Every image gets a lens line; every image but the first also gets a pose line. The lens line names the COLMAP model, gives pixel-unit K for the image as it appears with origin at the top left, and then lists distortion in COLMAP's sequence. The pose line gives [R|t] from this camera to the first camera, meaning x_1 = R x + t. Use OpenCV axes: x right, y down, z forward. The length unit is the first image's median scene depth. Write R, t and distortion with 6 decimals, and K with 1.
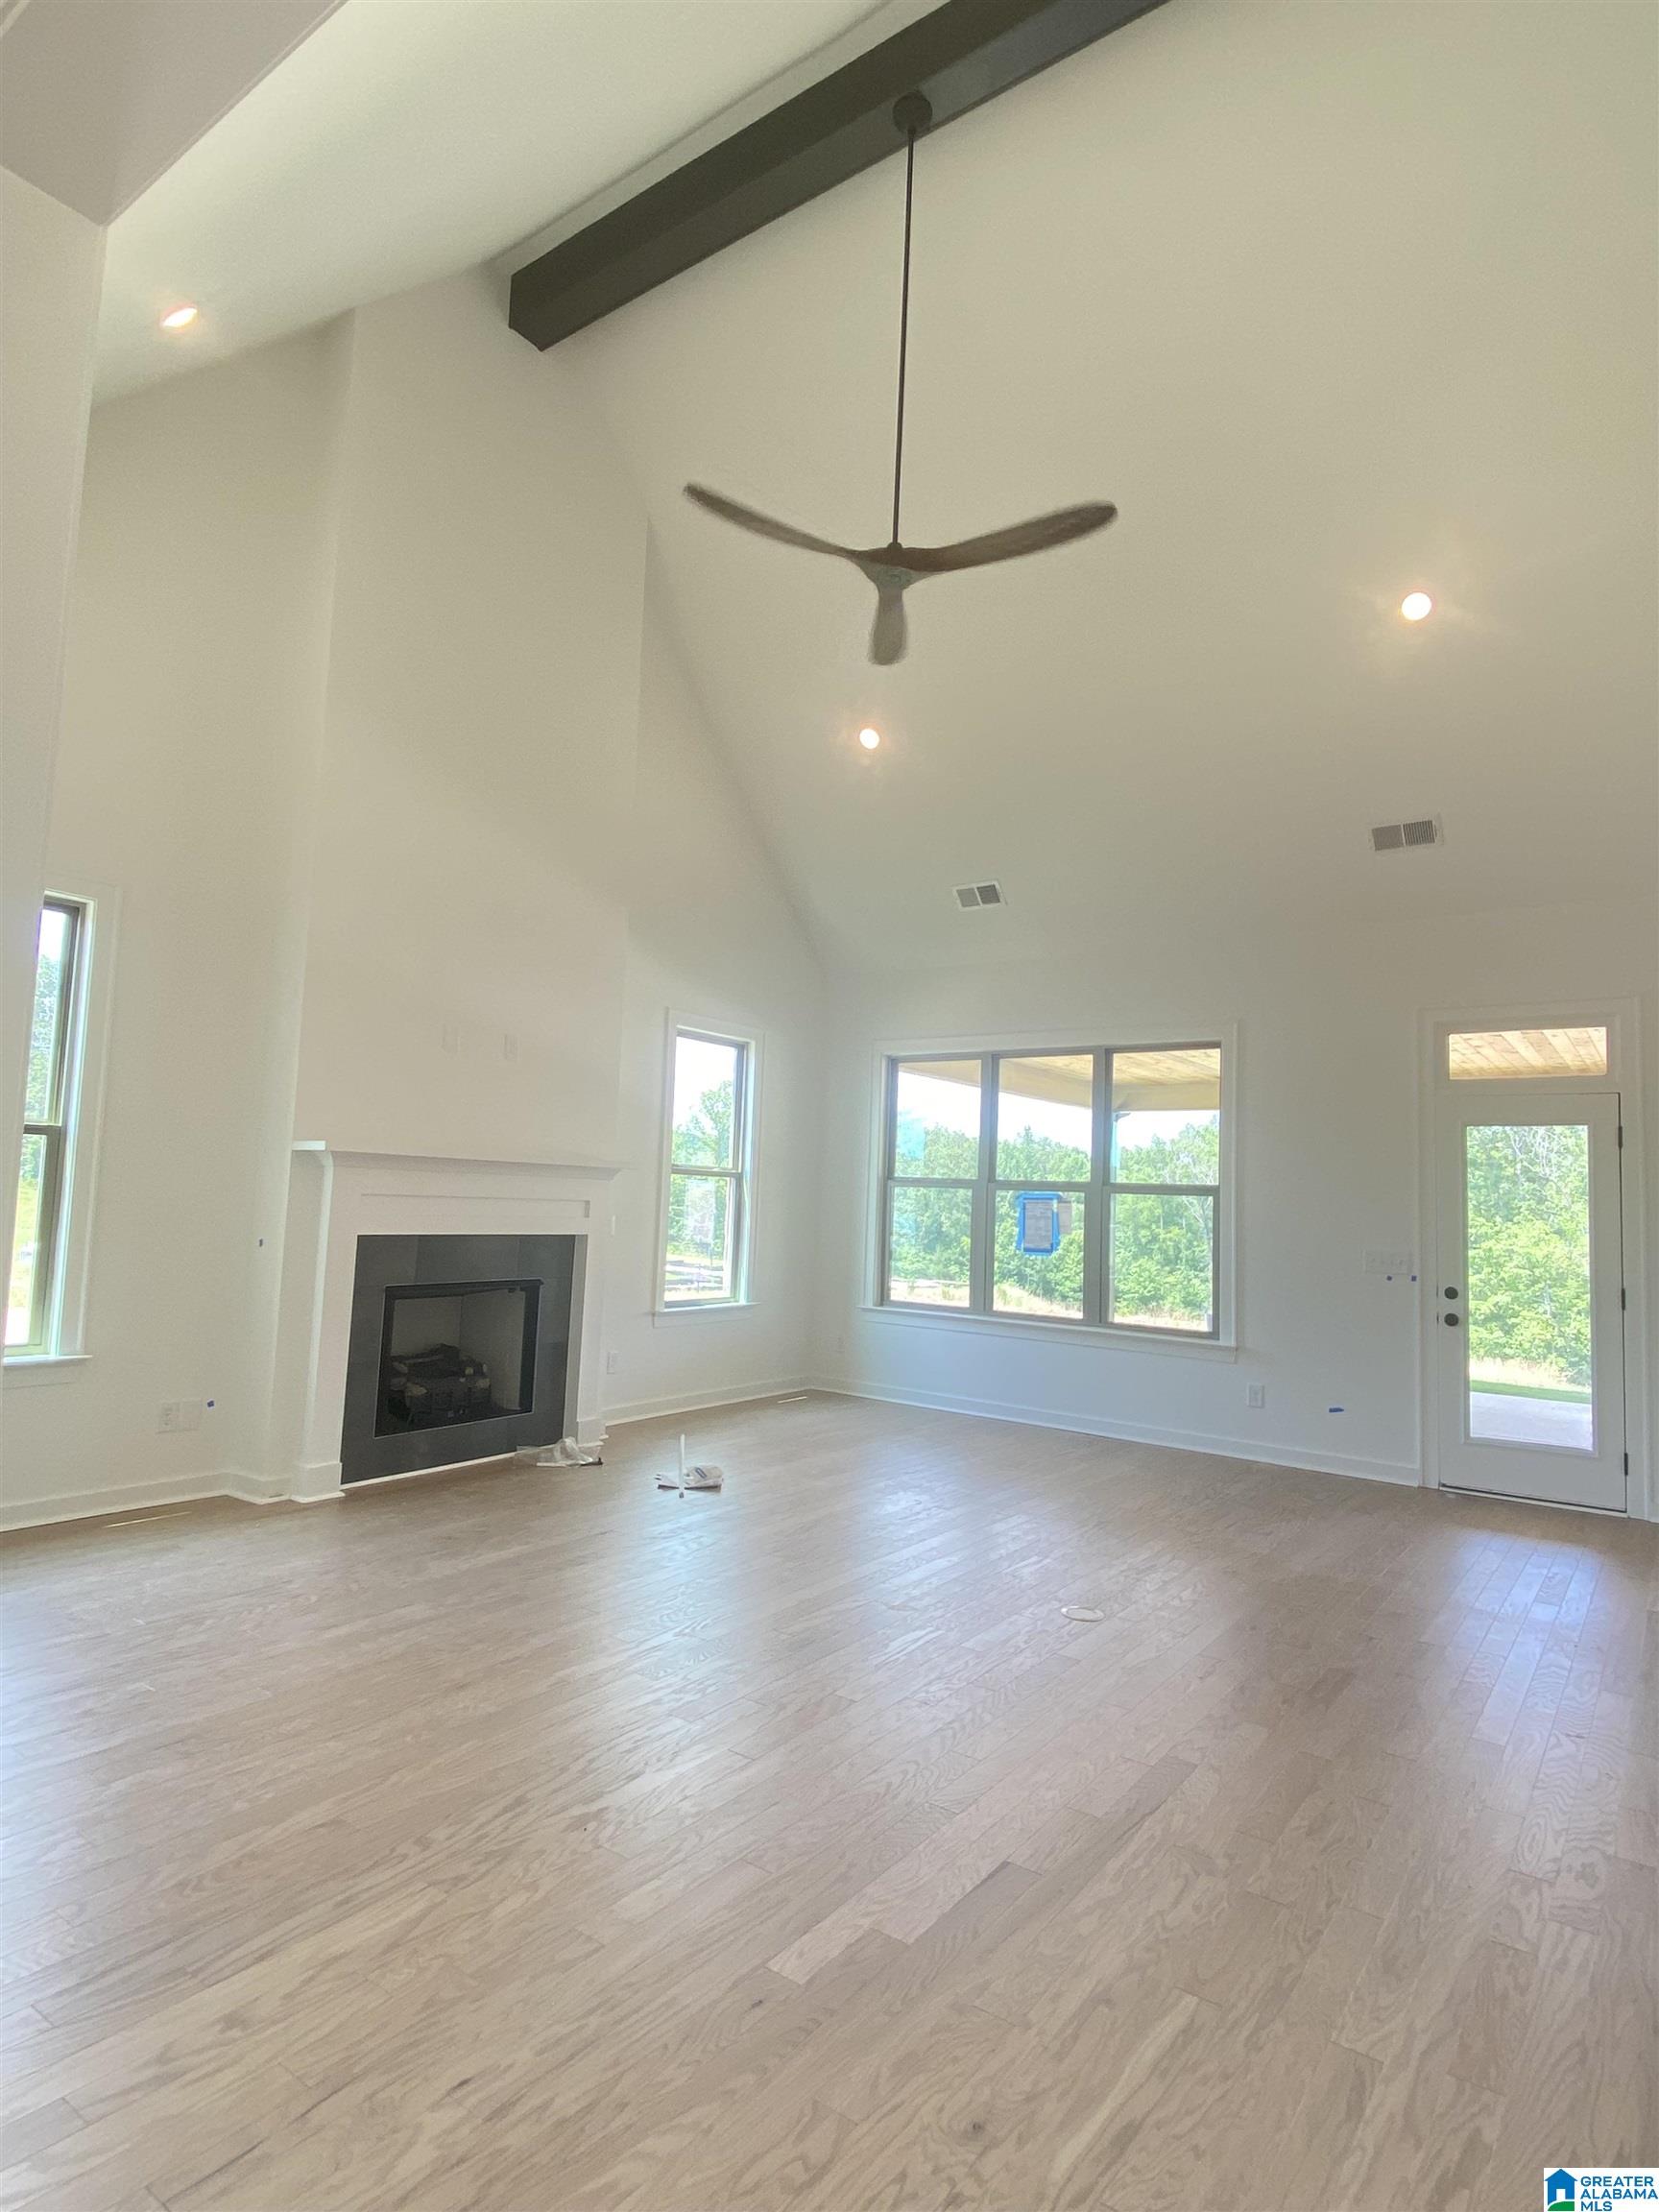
lens RADIAL K [[1161.7, 0, 829.5], [0, 1161.7, 1106.0], [0, 0, 1]] dist [0.001336, 0.000141]
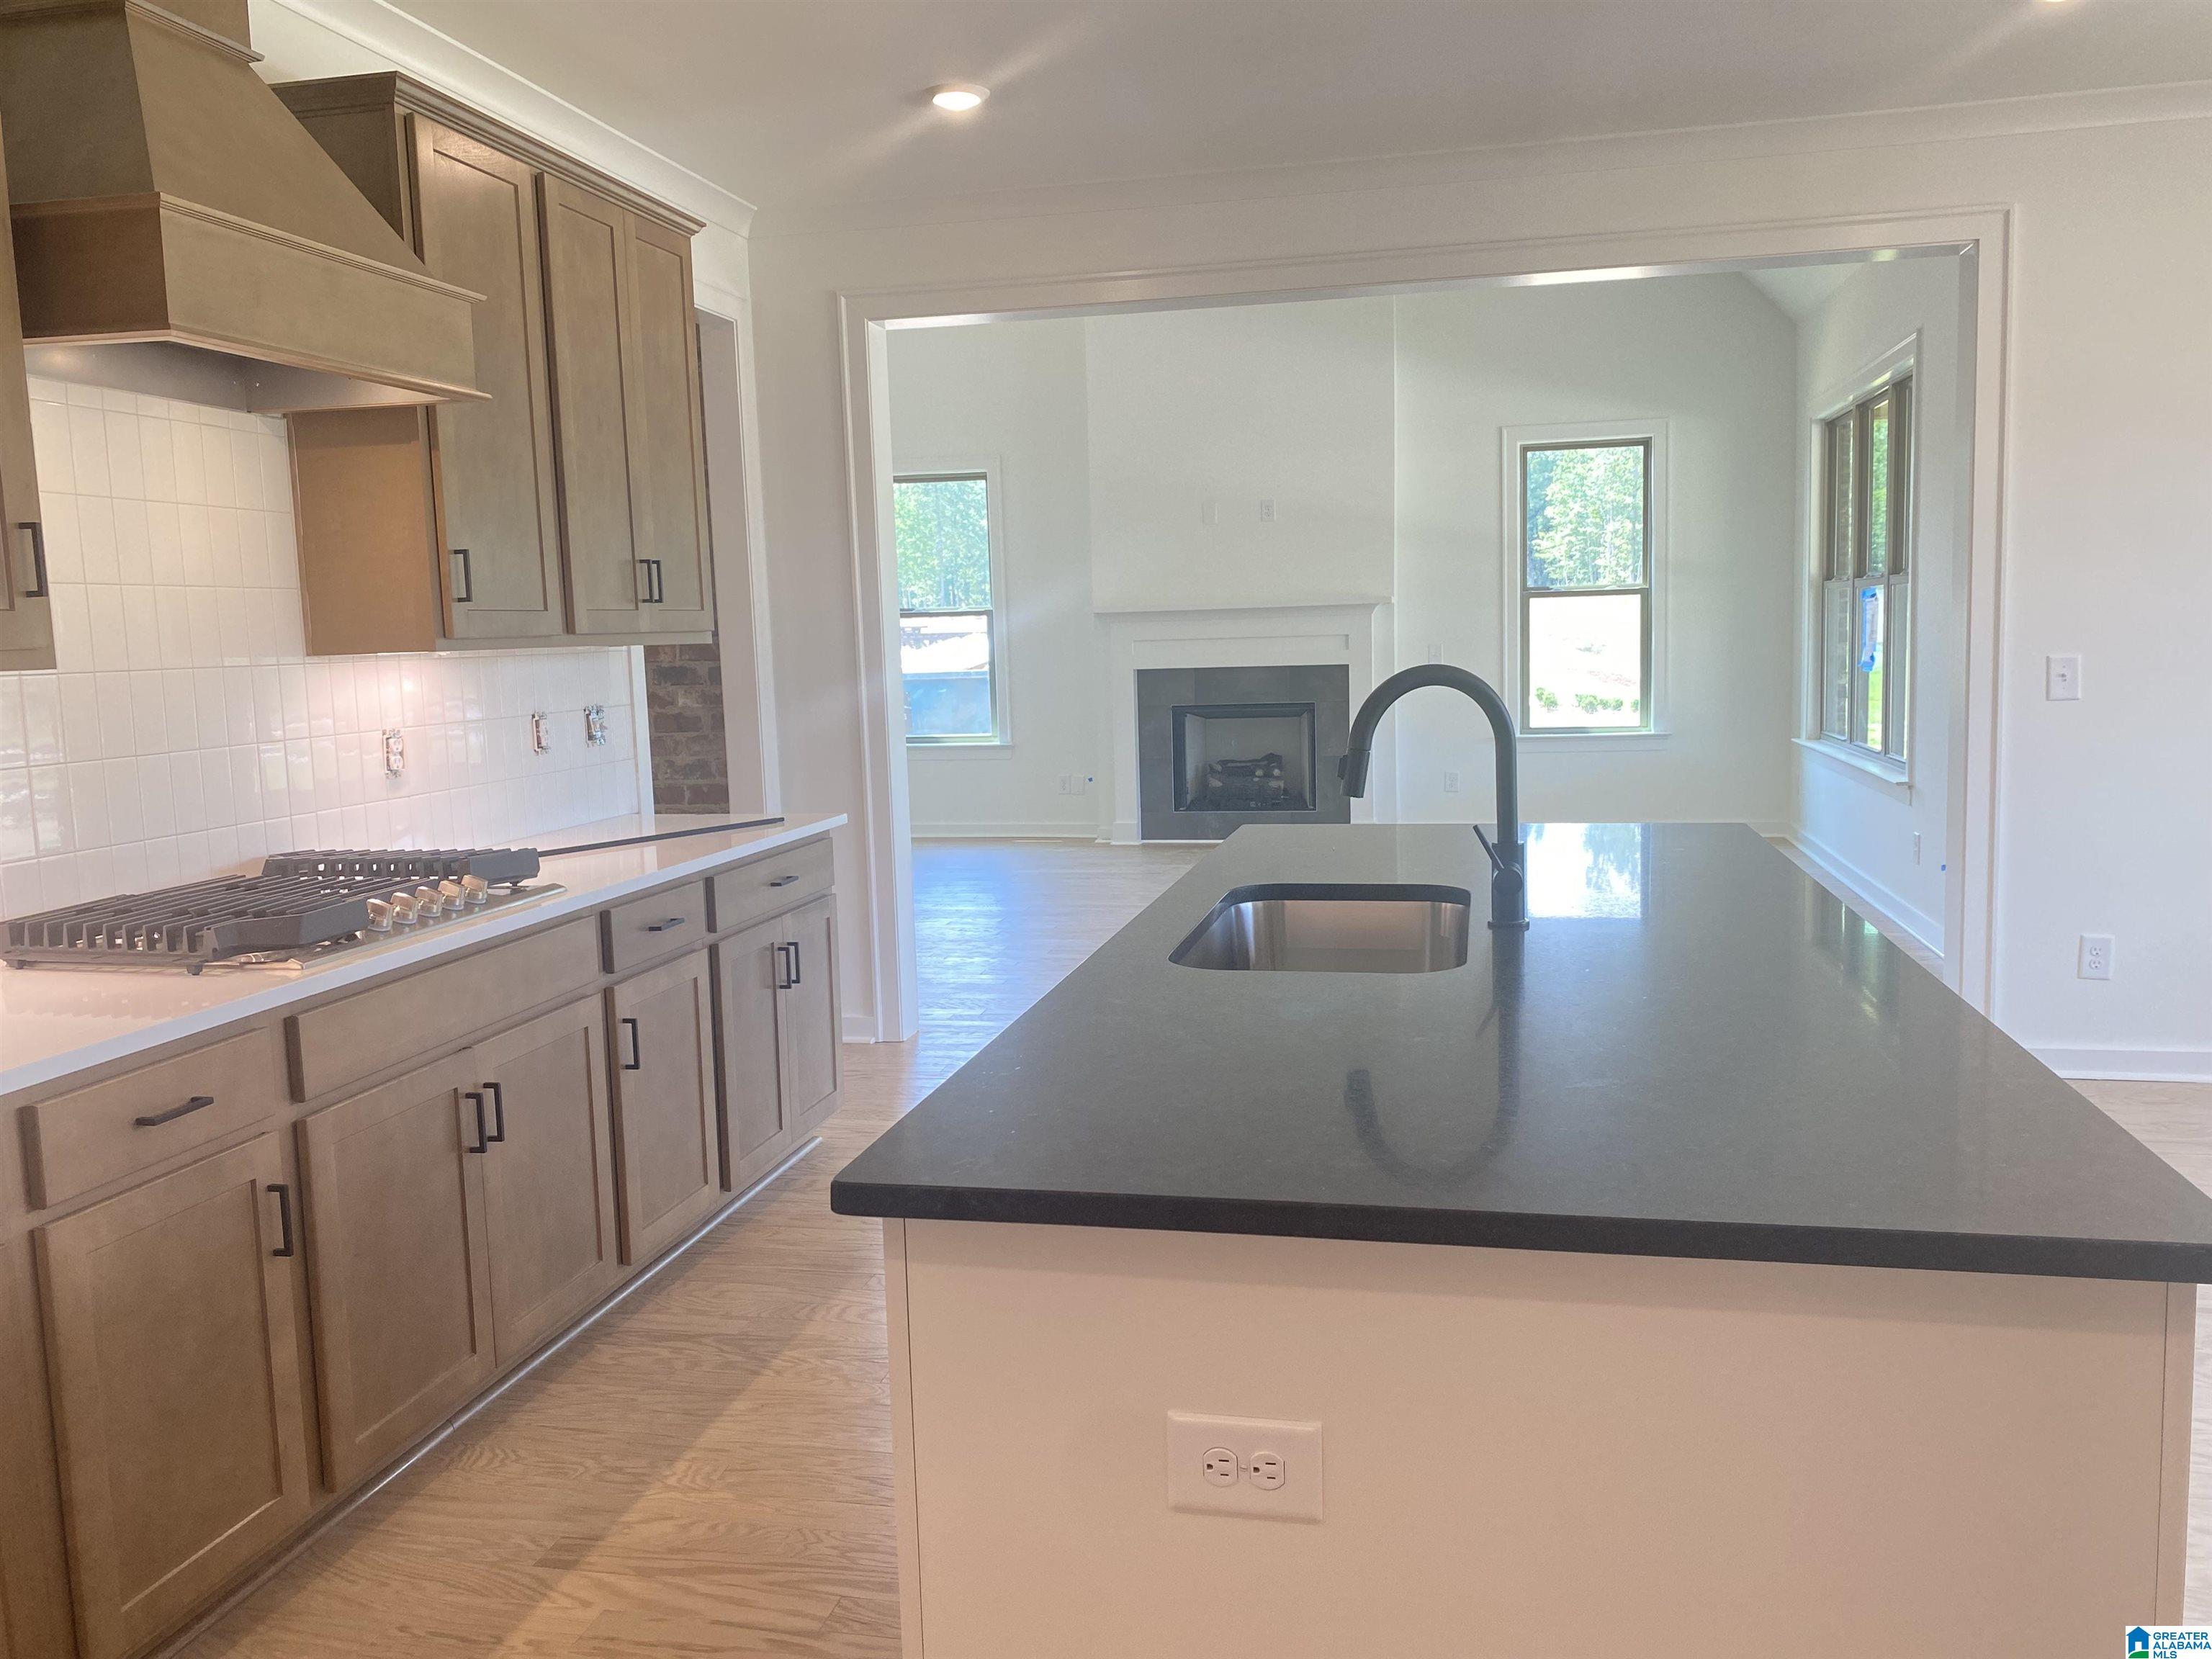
lens RADIAL K [[1695.4, 0, 1106.0], [0, 1695.4, 829.5], [0, 0, 1]] dist [-0.000193, -0.000177]
pose [[0.370594, 0.057524, -0.927012, 1.434116], [0.118433, 0.987006, 0.108593, 0.070379], [0.921213, -0.150033, 0.358966, 0.174834]]
